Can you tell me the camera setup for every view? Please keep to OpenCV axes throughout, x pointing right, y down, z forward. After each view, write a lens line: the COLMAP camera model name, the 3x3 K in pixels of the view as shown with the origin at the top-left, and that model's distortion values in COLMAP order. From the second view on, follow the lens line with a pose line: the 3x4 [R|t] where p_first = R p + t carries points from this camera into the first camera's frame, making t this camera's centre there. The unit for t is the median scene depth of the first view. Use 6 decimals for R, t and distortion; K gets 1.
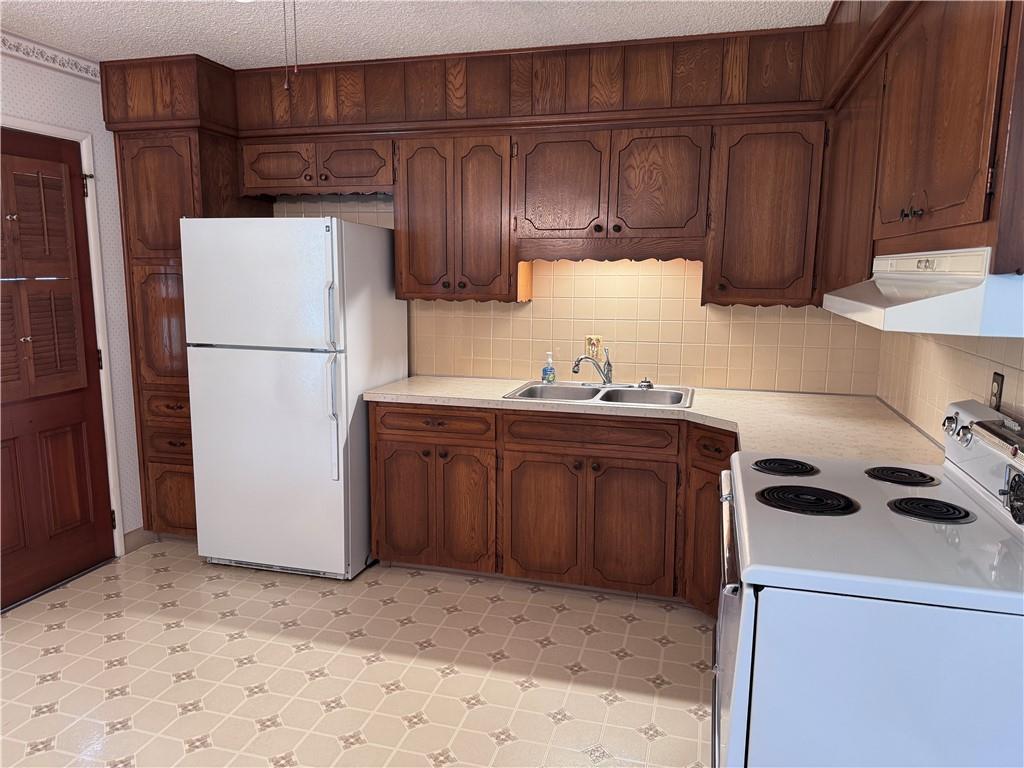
lens RADIAL K [[716.8, 0, 515.2], [0, 716.8, 386.6], [0, 0, 1]] dist [0.035594, -0.038218]
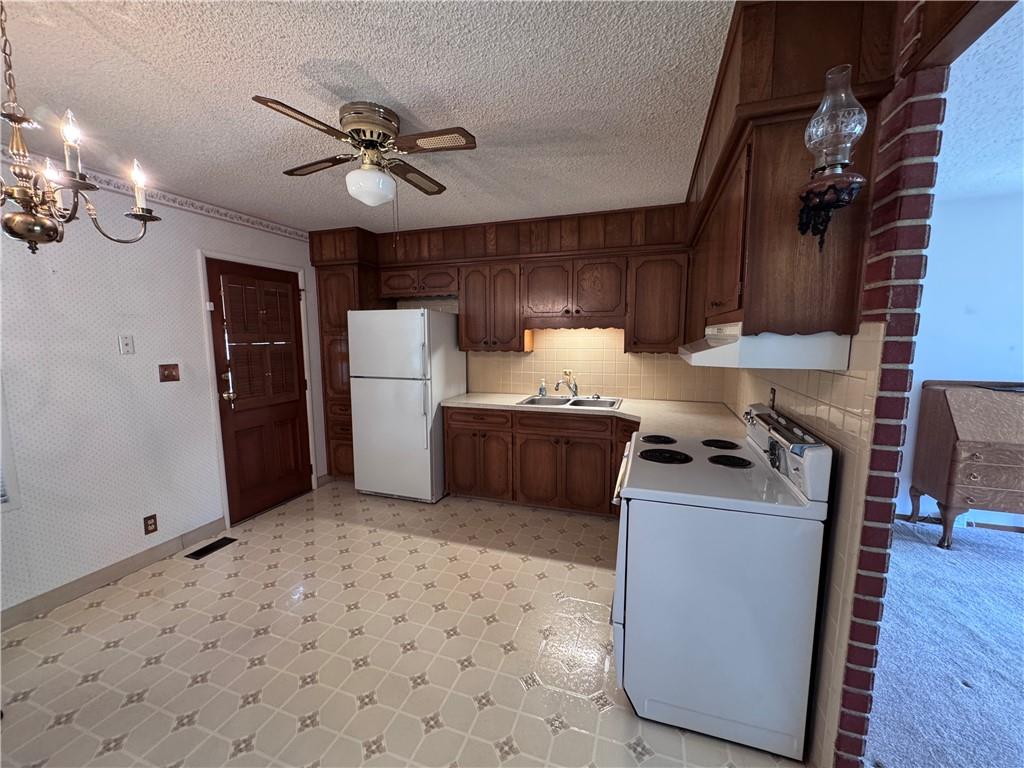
lens RADIAL K [[406.8, 0, 514.9], [0, 406.8, 383.8], [0, 0, 1]] dist [-0.000627, 0.000456]
pose [[0.998395, -0.005612, -0.056351, 0.040764], [0.003311, 0.999161, -0.040833, 0.006038], [0.056533, 0.040580, 0.997576, -0.045547]]
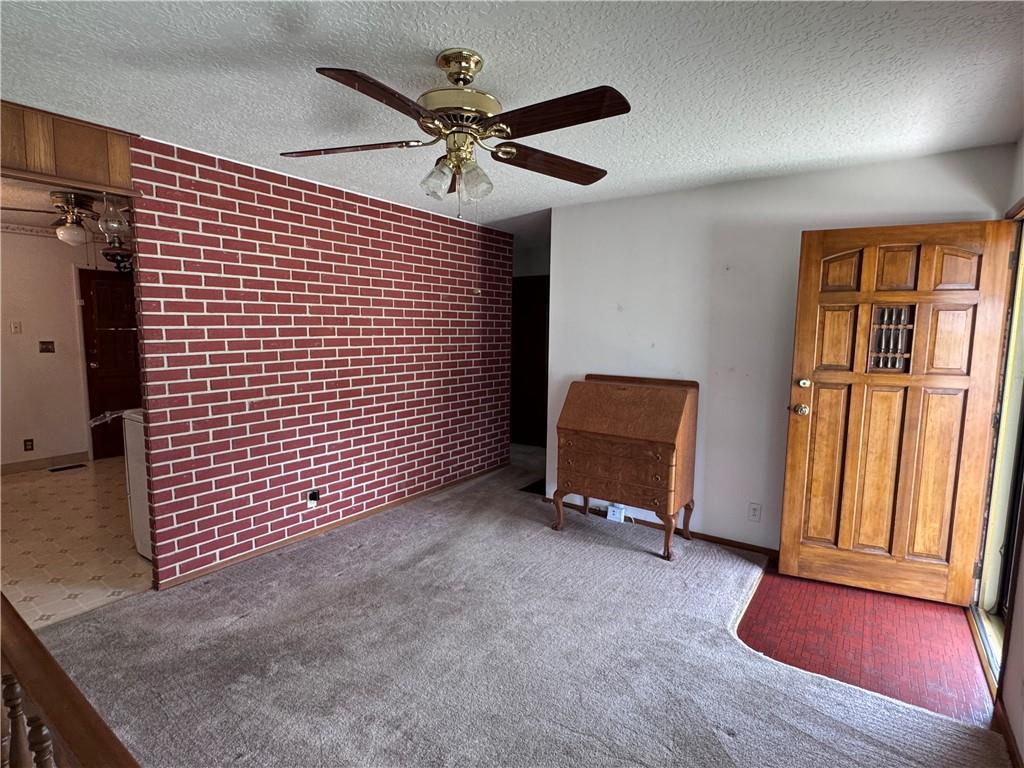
lens RADIAL K [[519.6, 0, 510.3], [0, 519.6, 383.2], [0, 0, 1]] dist [0.003183, -0.002274]
pose [[0.941300, 0.038334, -0.335388, 1.657556], [-0.057468, 0.997226, -0.047311, 0.072879], [0.332644, 0.063808, 0.940891, -0.382973]]
